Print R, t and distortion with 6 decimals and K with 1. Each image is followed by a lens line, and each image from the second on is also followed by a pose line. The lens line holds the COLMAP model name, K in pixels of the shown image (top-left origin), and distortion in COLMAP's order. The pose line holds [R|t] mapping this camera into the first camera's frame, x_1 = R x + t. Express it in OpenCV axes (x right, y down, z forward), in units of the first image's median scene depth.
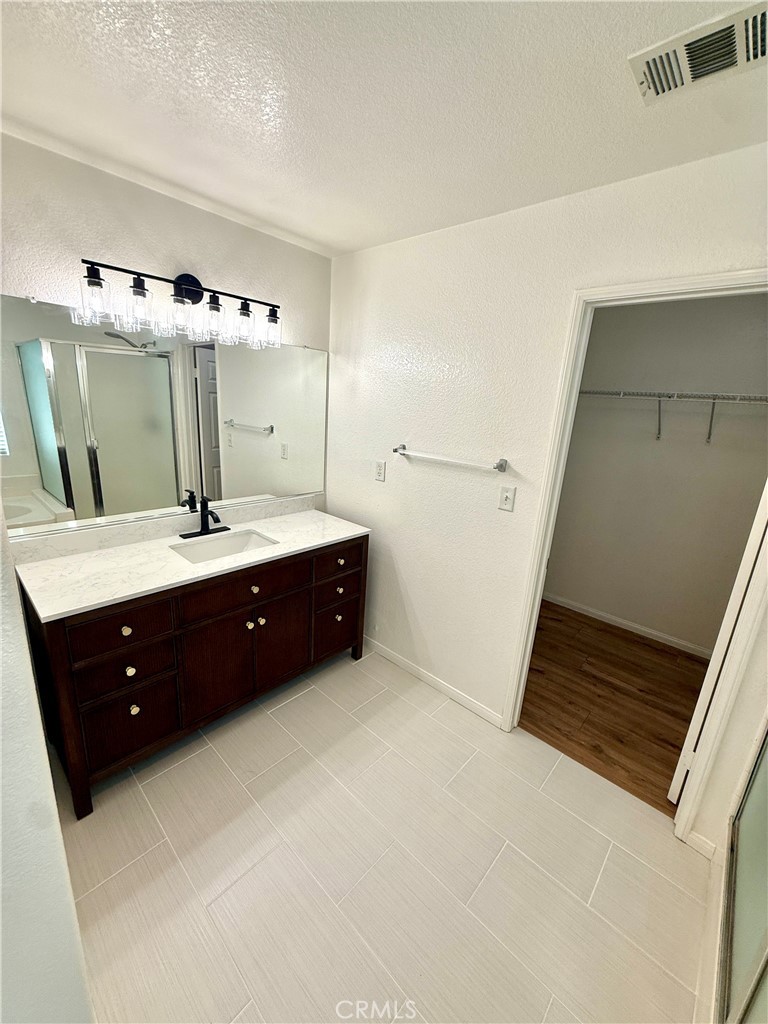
lens RADIAL K [[408.4, 0, 388.5], [0, 408.4, 509.3], [0, 0, 1]] dist [-0.001238, 0.000653]
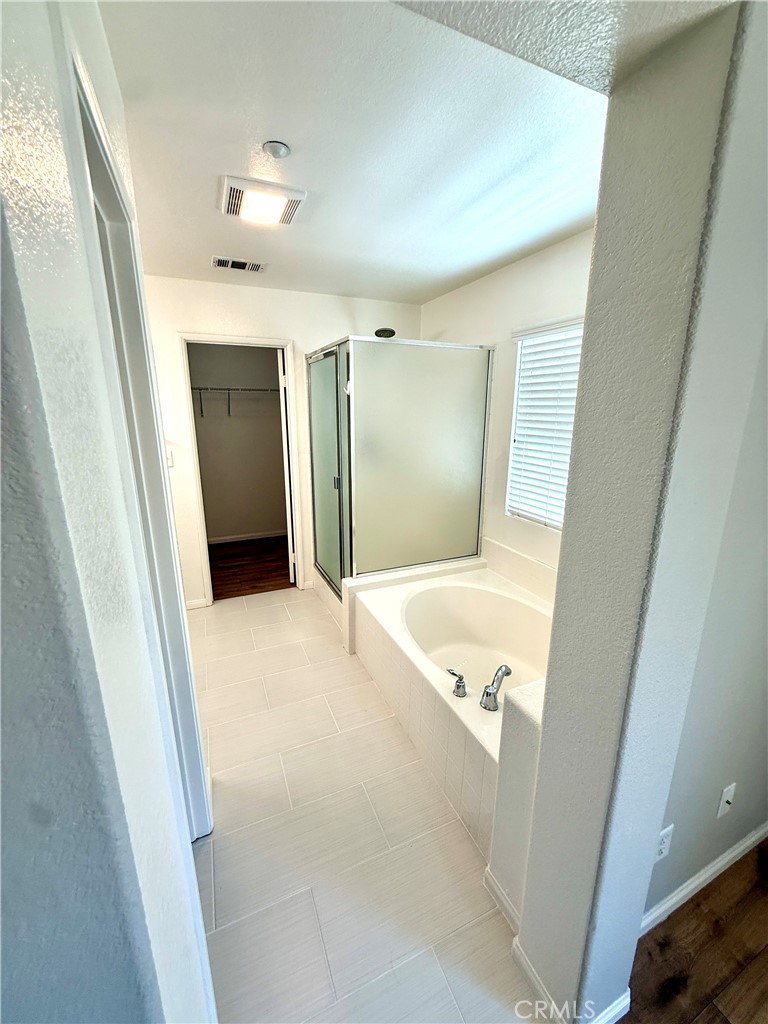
lens RADIAL K [[408.4, 0, 385.8], [0, 408.4, 510.0], [0, 0, 1]] dist [-0.001238, 0.000653]
pose [[0.394365, -0.279934, 0.875279, -0.720761], [0.261284, 0.947319, 0.185250, 0.081918], [-0.881026, 0.155641, 0.446732, -0.357907]]
